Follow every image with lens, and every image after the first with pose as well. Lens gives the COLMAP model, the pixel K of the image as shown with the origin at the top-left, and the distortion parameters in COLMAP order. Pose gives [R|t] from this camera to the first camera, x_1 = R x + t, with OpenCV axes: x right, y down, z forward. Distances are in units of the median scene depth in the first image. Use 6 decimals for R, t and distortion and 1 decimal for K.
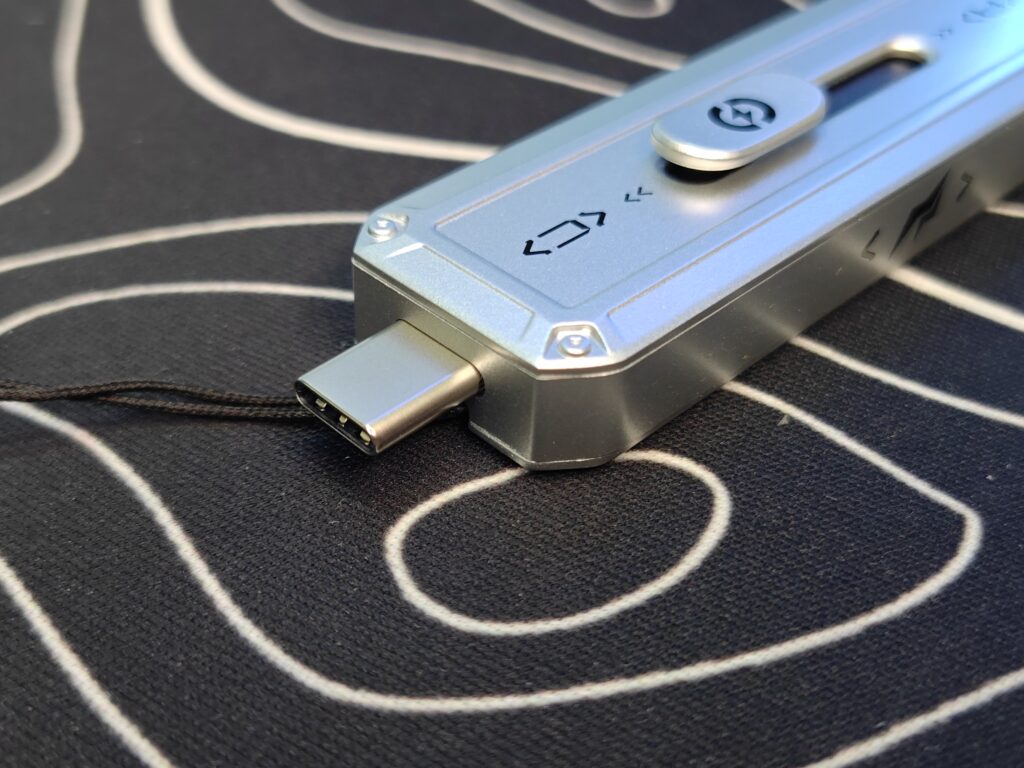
lens RADIAL K [[1449.4, 0, 512.0], [0, 1449.4, 384.0], [0, 0, 1]] dist [-0.009665, -0.007020]
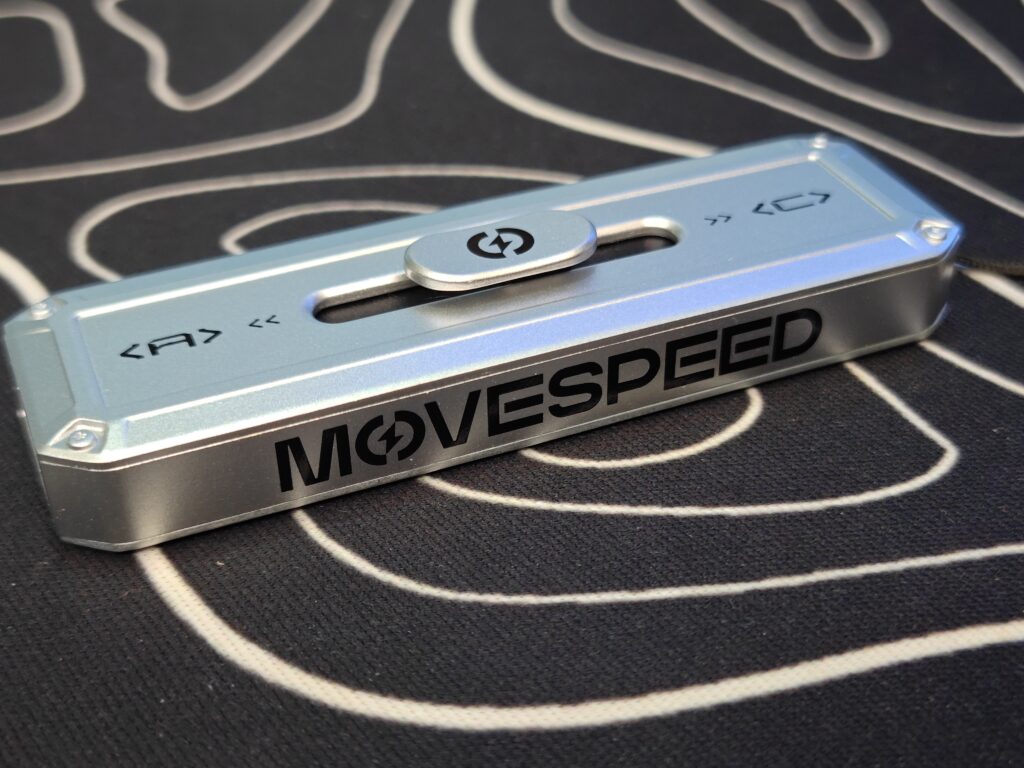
lens RADIAL K [[1449.4, 0, 512.0], [0, 1449.4, 384.0], [0, 0, 1]] dist [-0.009665, -0.007020]
pose [[0.954583, 0.163887, -0.248823, 0.271237], [-0.176185, 0.983964, -0.027827, 0.142255], [0.240272, 0.070402, 0.968149, -0.289687]]
